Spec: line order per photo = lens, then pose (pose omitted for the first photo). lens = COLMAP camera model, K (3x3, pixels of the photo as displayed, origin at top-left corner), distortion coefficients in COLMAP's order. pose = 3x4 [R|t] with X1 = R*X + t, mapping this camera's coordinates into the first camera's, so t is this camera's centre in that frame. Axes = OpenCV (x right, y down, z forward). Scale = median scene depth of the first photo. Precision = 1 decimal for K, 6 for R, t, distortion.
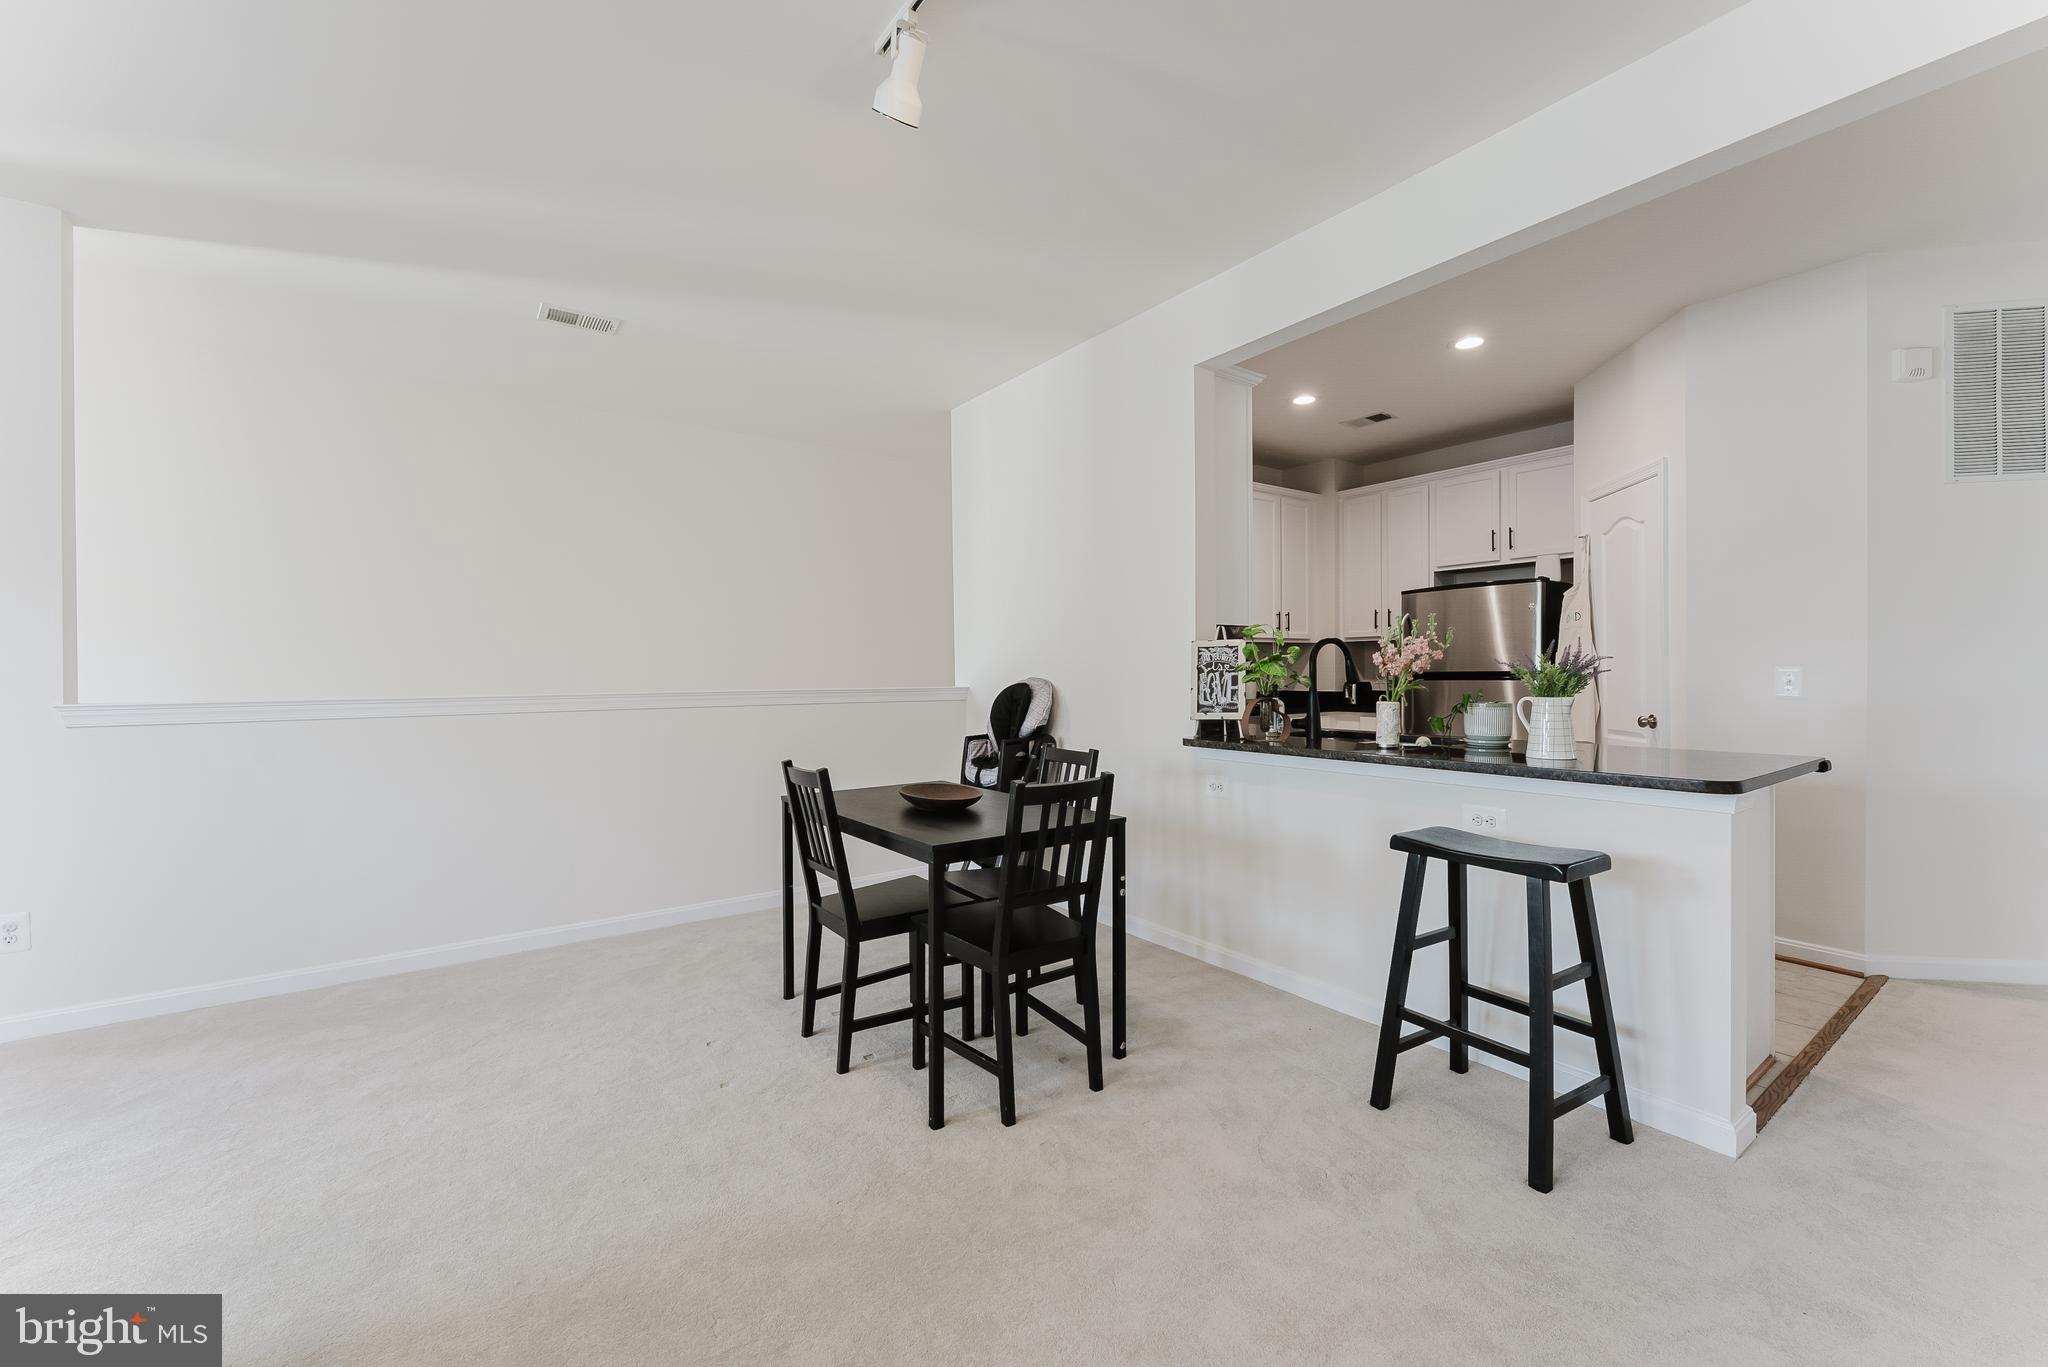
lens RADIAL K [[831.7, 0, 1022.4], [0, 831.7, 678.8], [0, 0, 1]] dist [-0.003426, -0.000310]
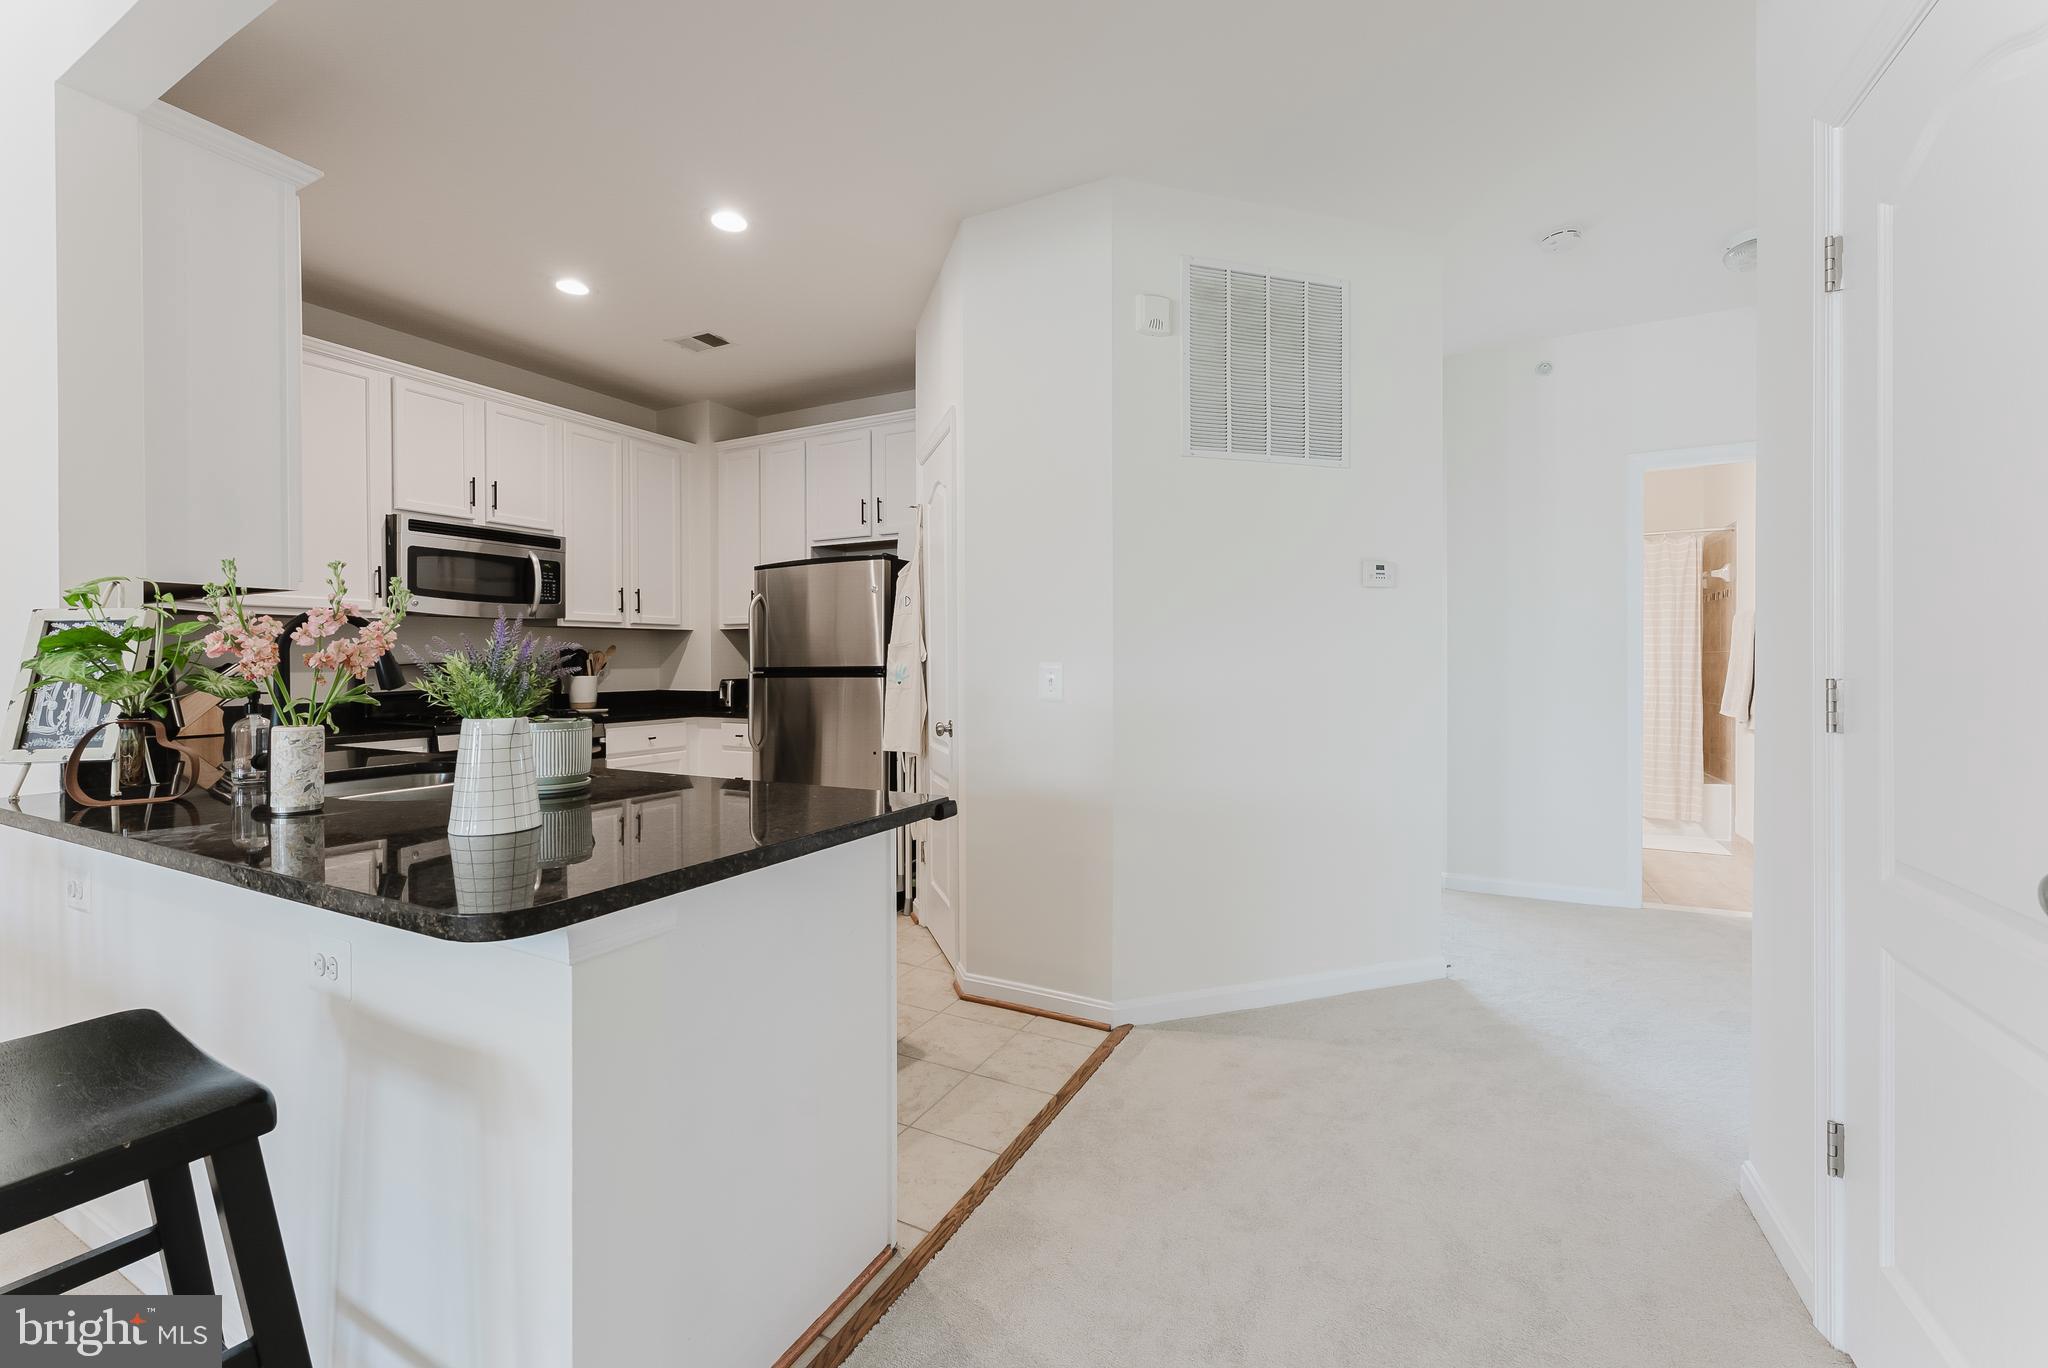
lens RADIAL K [[837.7, 0, 1029.4], [0, 837.7, 669.5], [0, 0, 1]] dist [-0.000405, -0.000160]
pose [[0.890904, -0.000487, 0.454192, 0.539976], [0.001541, 0.999997, -0.001950, -0.006335], [-0.454189, 0.002437, 0.890902, 0.266758]]
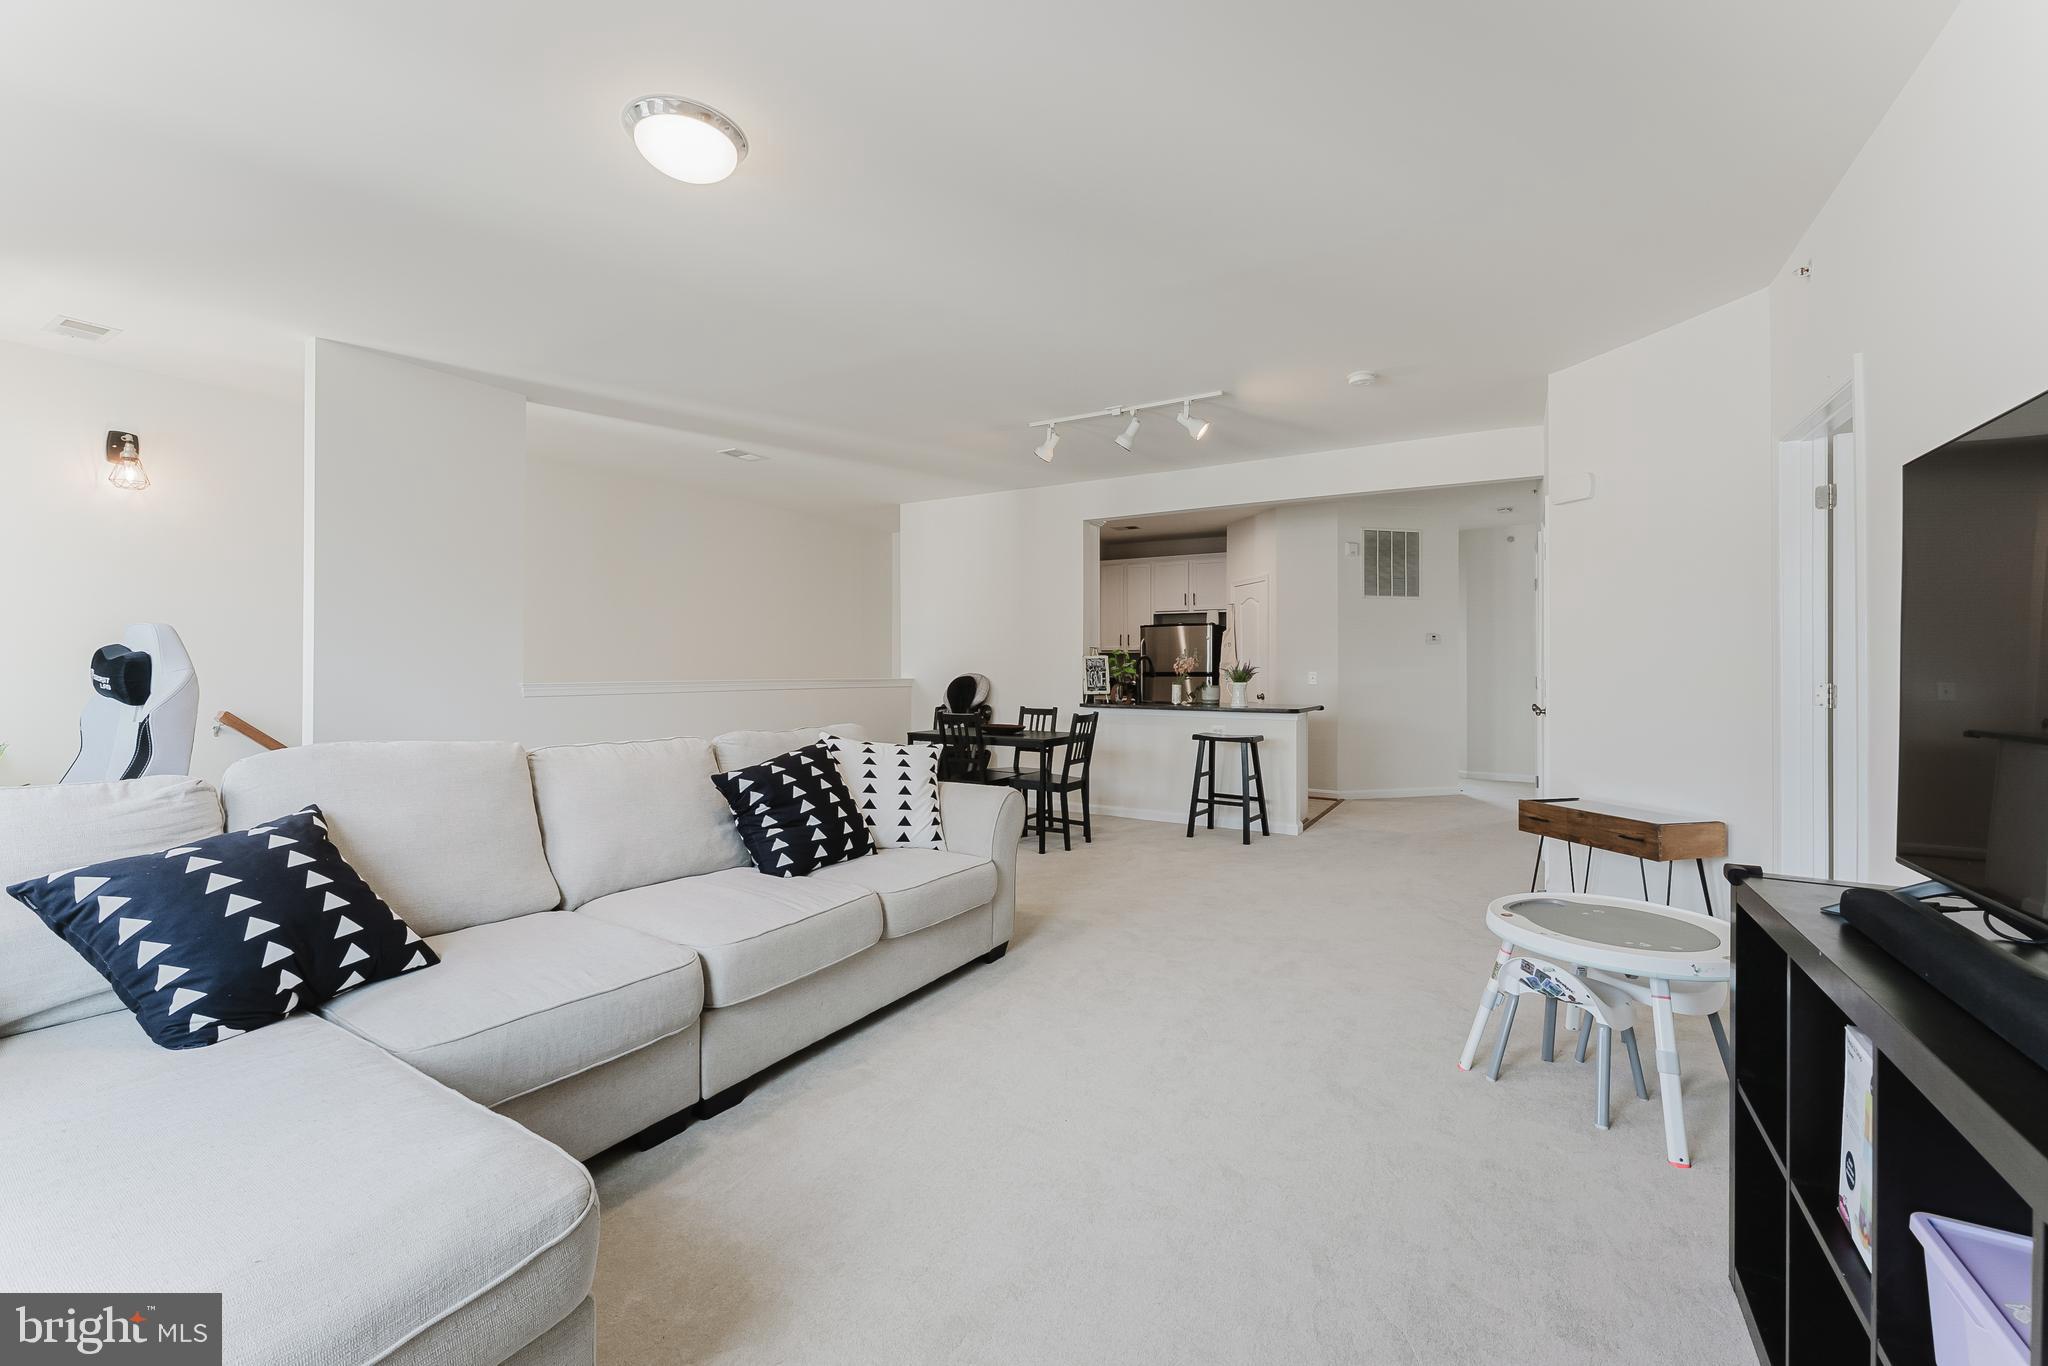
lens RADIAL K [[854.4, 0, 1027.1], [0, 854.4, 652.6], [0, 0, 1]] dist [-0.000287, -0.000045]
pose [[0.913846, 0.019892, 0.405574, -0.807517], [-0.008444, 0.999514, -0.029996, 0.012181], [-0.405974, 0.023988, 0.913570, -0.895587]]
